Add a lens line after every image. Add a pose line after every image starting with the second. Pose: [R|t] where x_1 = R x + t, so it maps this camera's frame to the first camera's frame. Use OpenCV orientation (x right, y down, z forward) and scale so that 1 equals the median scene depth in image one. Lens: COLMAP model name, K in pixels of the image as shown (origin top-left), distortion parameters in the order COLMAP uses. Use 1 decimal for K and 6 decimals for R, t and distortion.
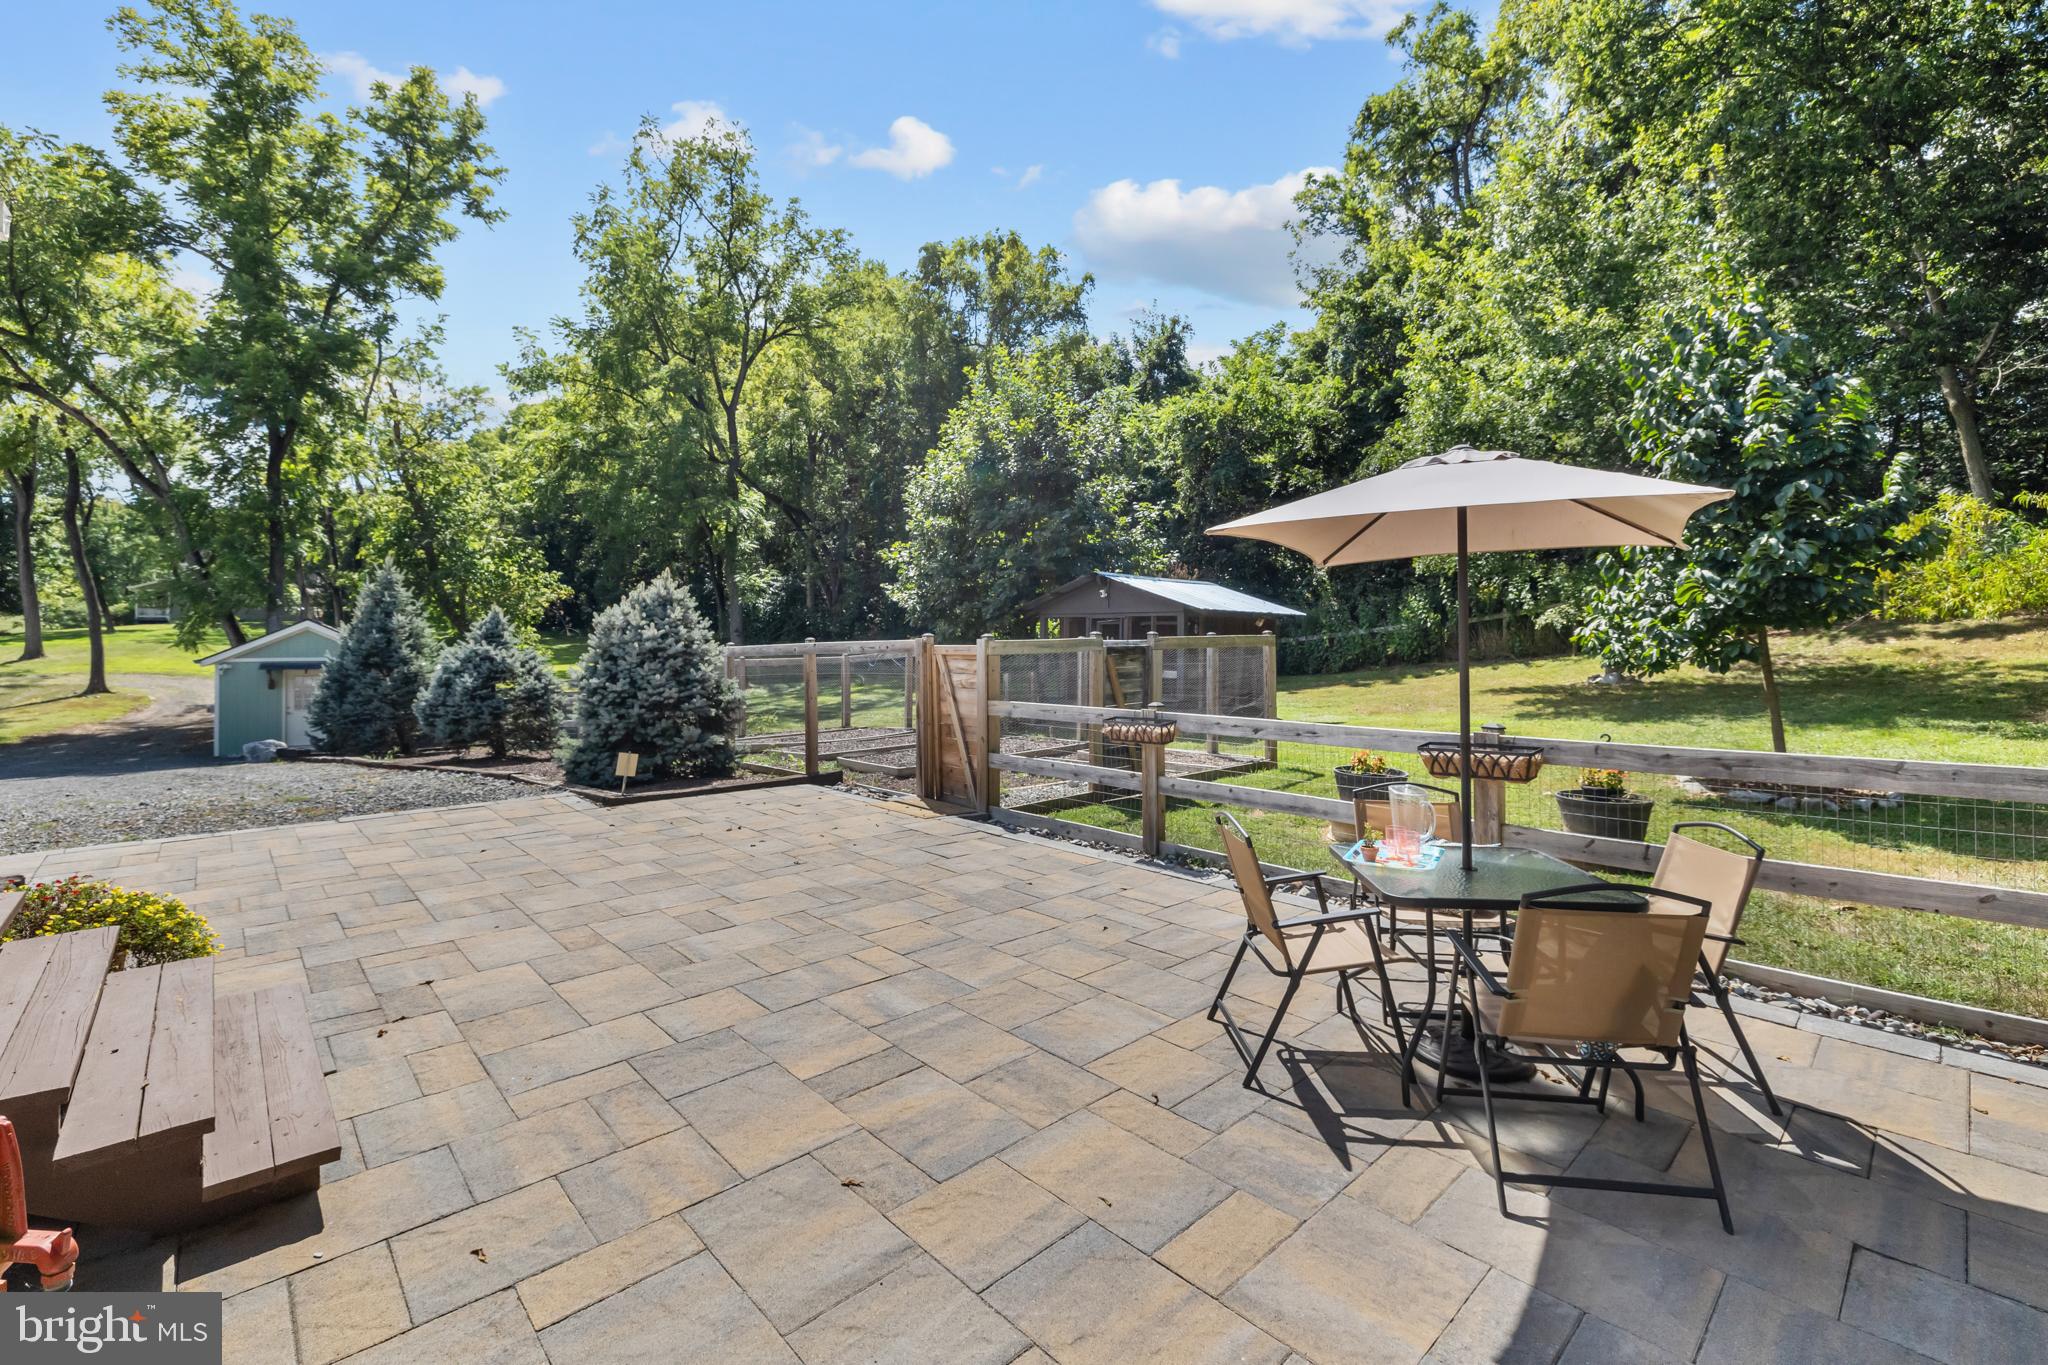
lens RADIAL K [[873.3, 0, 1020.2], [0, 873.3, 660.7], [0, 0, 1]] dist [0.001230, 0.000064]
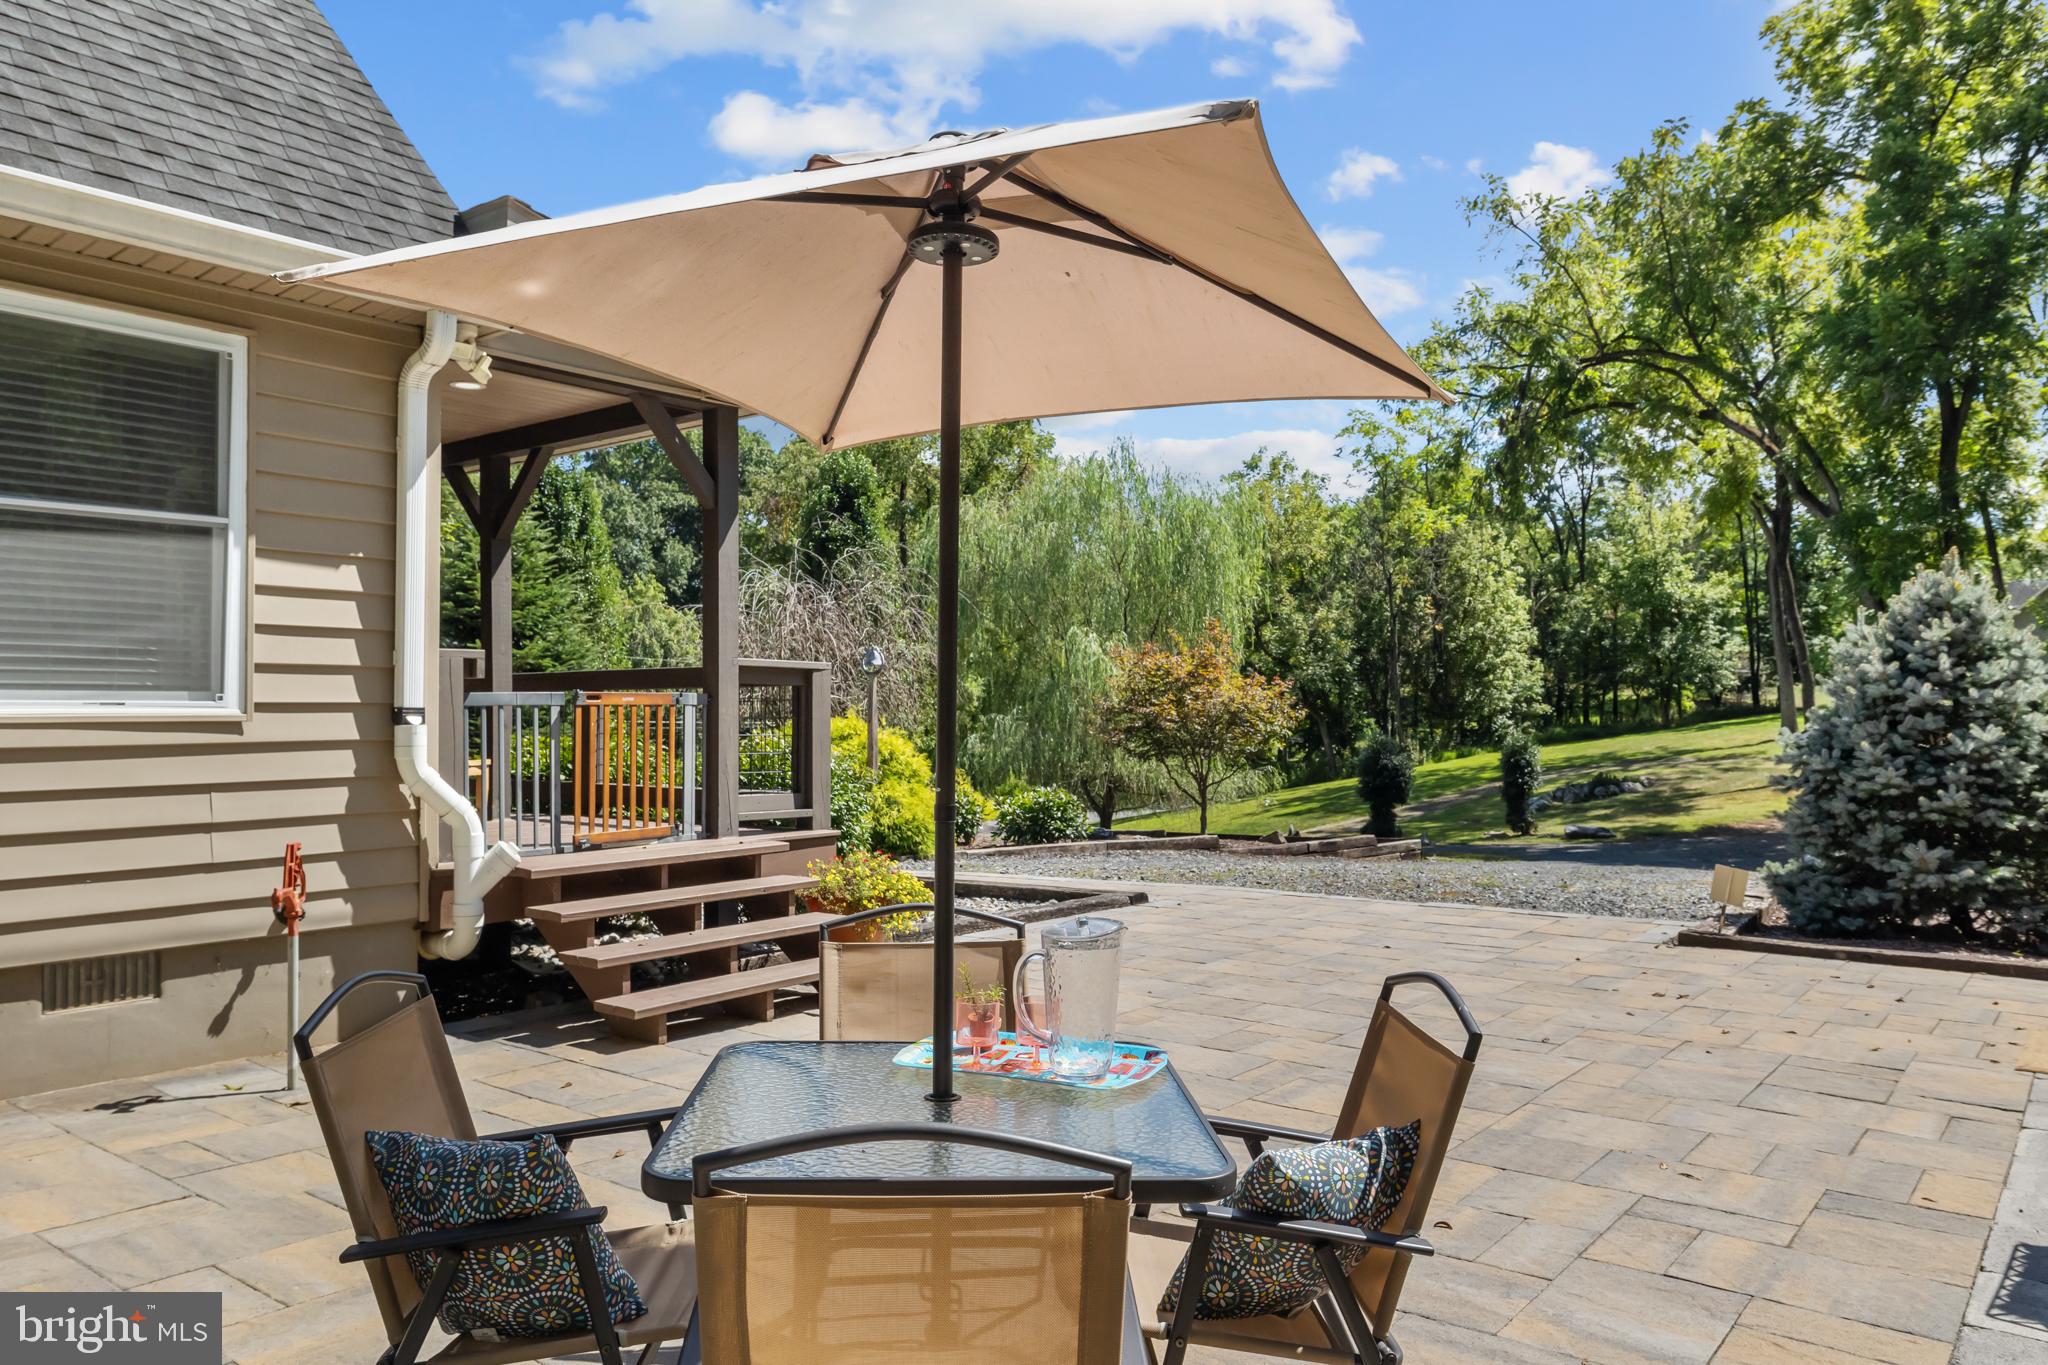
lens RADIAL K [[1433.5, 0, 989.9], [0, 1433.5, 685.5], [0, 0, 1]] dist [0.060132, 0.000190]
pose [[0.142050, -0.025636, -0.989528, 0.310827], [-0.020166, 0.999382, -0.028786, 0.012527], [0.989654, 0.024044, 0.141445, 0.223958]]
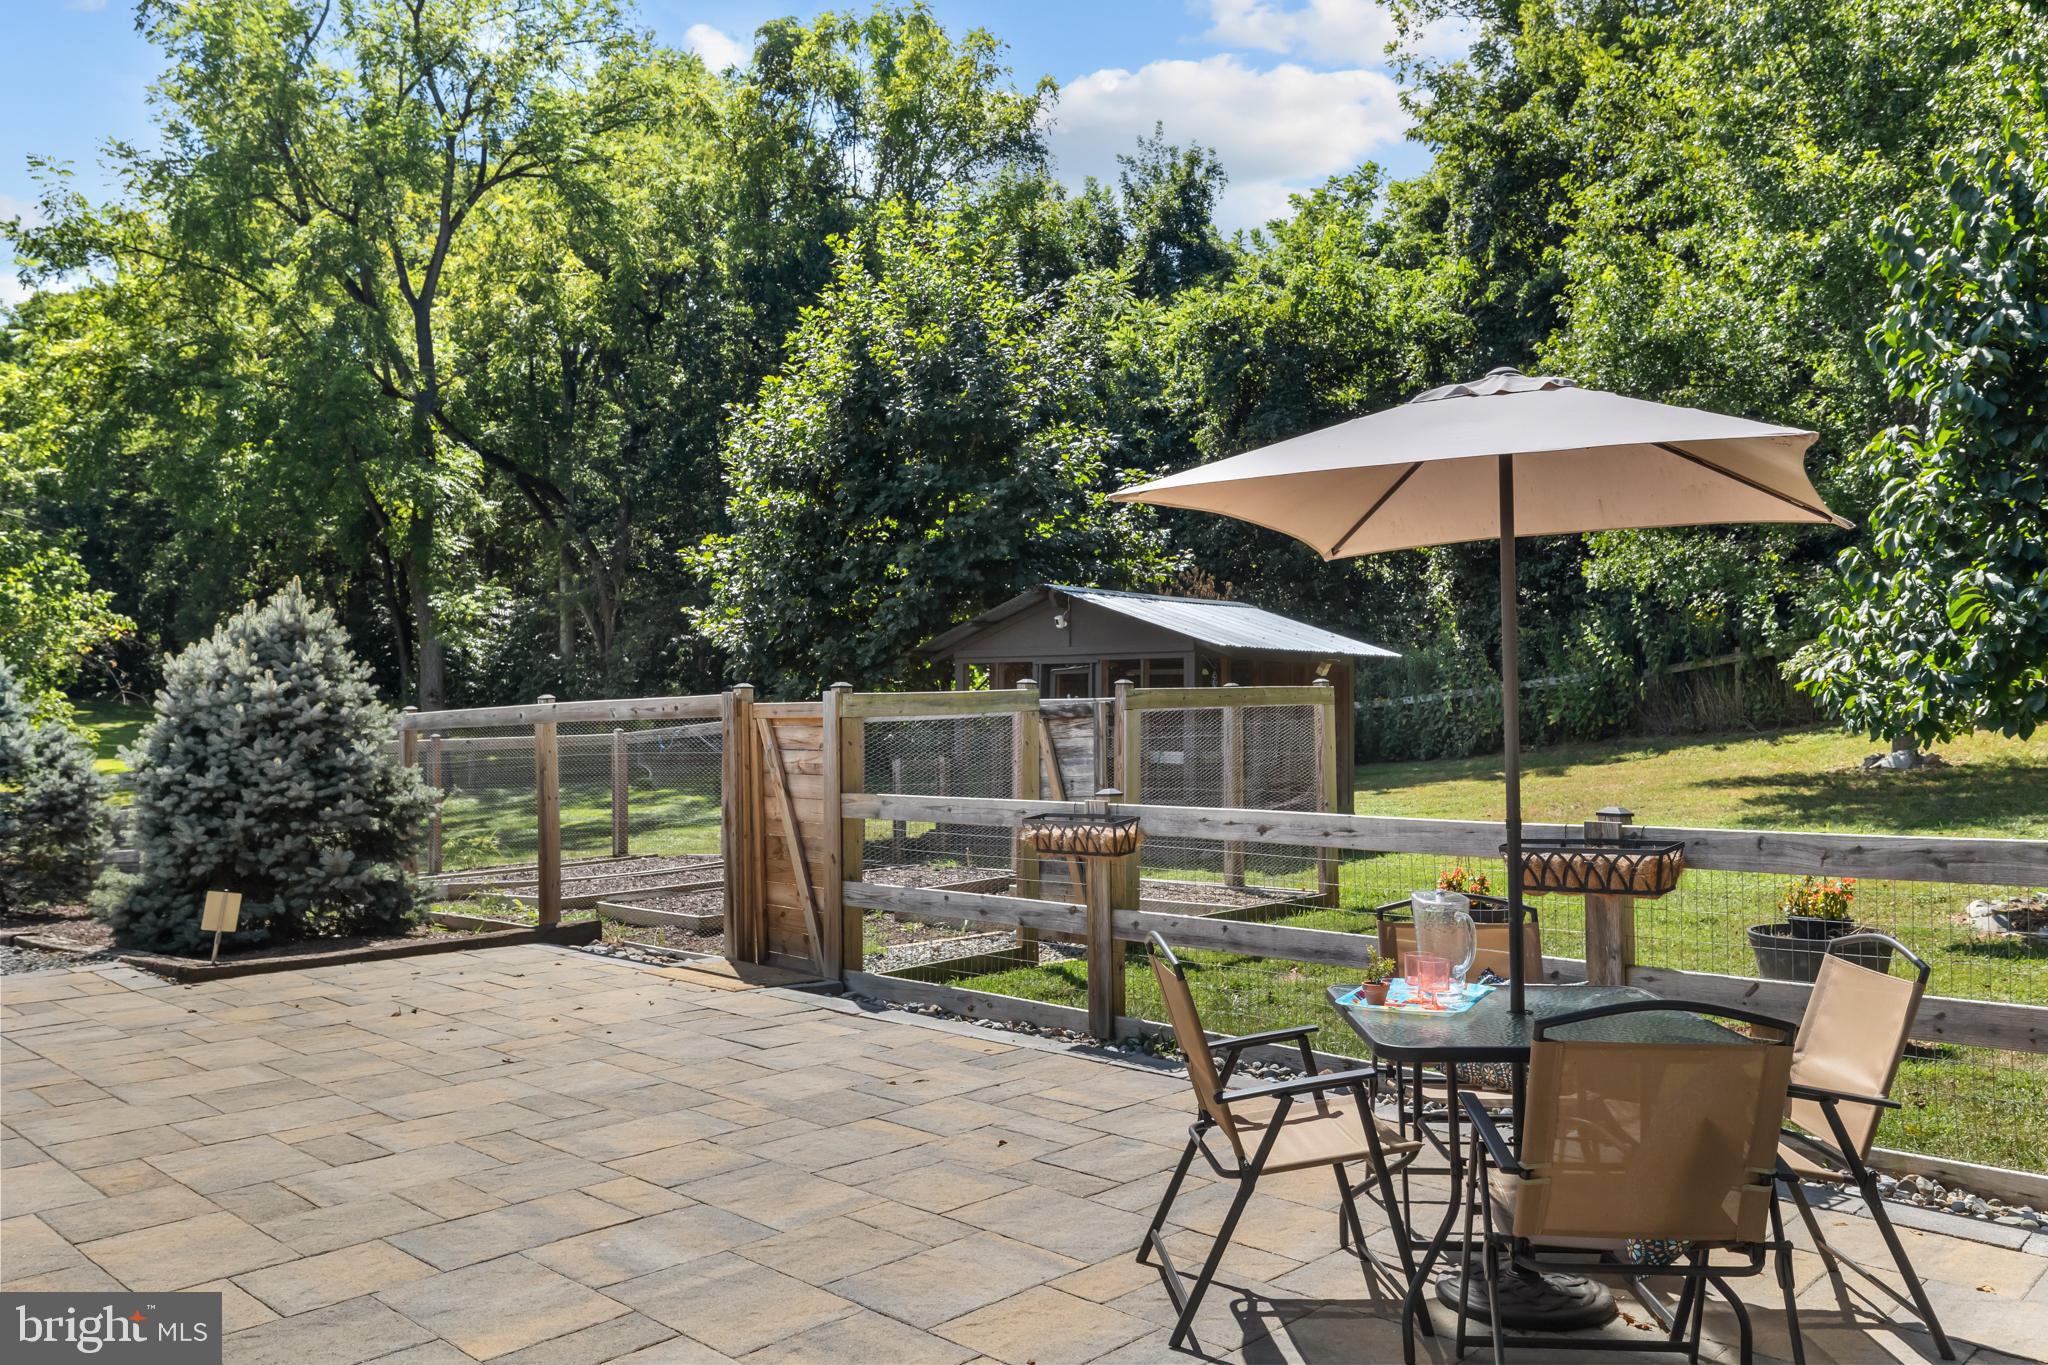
lens RADIAL K [[1542.4, 0, 1031.5], [0, 1542.4, 720.5], [0, 0, 1]] dist [0.001917, 0.004080]
pose [[0.998625, -0.006513, 0.052024, 0.022706], [0.007528, 0.999785, -0.019338, 0.010088], [-0.051887, 0.019703, 0.998459, -0.035587]]
